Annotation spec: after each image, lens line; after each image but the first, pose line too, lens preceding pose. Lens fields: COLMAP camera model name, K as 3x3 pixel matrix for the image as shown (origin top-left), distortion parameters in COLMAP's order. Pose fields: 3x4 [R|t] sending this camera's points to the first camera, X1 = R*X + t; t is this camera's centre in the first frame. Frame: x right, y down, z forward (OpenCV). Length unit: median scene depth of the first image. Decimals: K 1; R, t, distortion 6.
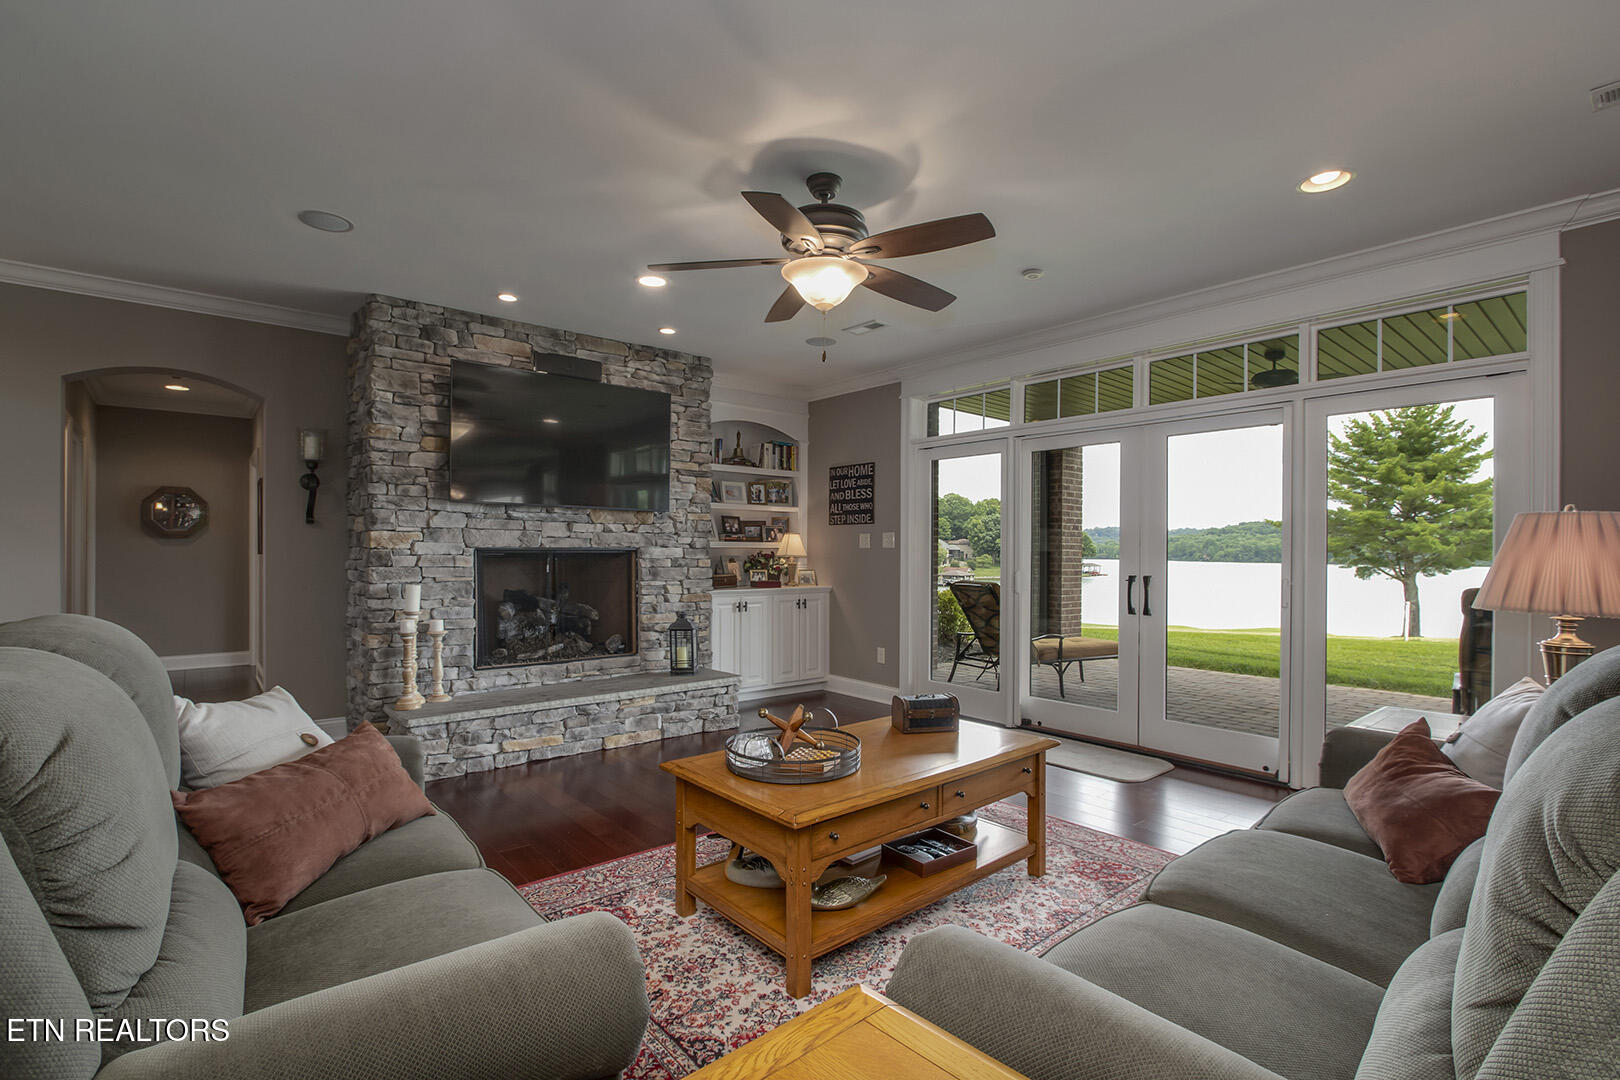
lens RADIAL K [[758.6, 0, 785.5], [0, 758.6, 555.9], [0, 0, 1]] dist [-0.020497, 0.000092]
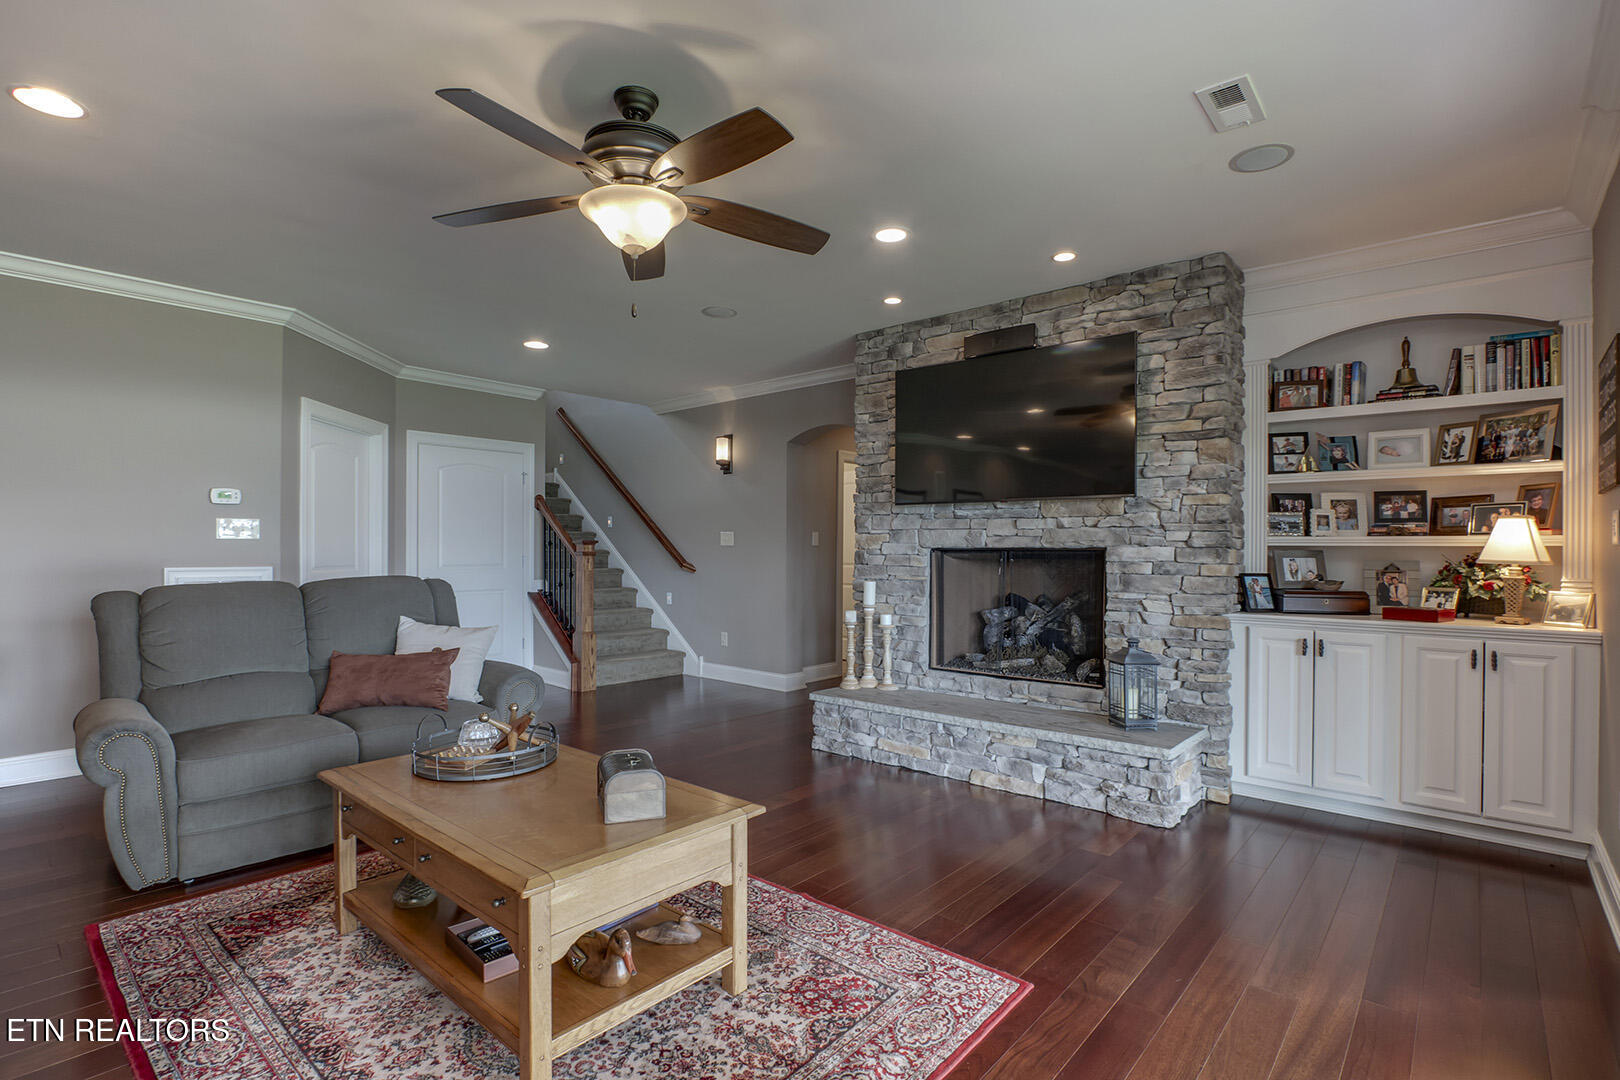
lens RADIAL K [[758.2, 0, 813.2], [0, 758.2, 551.3], [0, 0, 1]] dist [-0.019279, 0.000482]
pose [[0.180463, -0.002188, -0.983579, 0.509460], [-0.011038, 0.999930, -0.004250, -0.000250], [0.983520, 0.011624, 0.180426, 0.598464]]
